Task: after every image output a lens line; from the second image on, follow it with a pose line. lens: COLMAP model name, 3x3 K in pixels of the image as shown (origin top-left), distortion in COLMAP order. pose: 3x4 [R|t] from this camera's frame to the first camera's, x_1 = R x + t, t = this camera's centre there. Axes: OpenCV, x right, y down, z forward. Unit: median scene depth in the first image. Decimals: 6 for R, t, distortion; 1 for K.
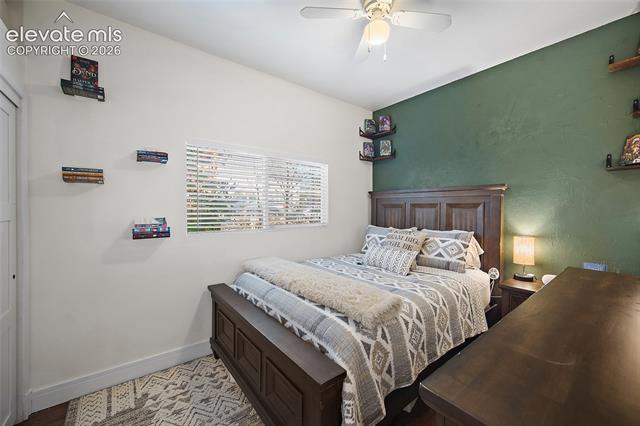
lens RADIAL K [[255.7, 0, 322.0], [0, 255.7, 208.6], [0, 0, 1]] dist [-0.001900, -0.000267]
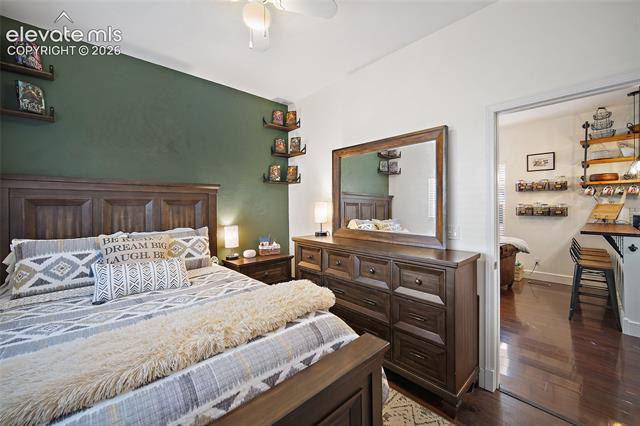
lens RADIAL K [[255.7, 0, 322.0], [0, 255.7, 208.6], [0, 0, 1]] dist [-0.001900, -0.000267]
pose [[-0.090142, -0.017255, 0.995779, -0.621186], [0.012122, 0.999757, 0.018421, -0.000198], [-0.995855, 0.013732, -0.089911, 0.732040]]
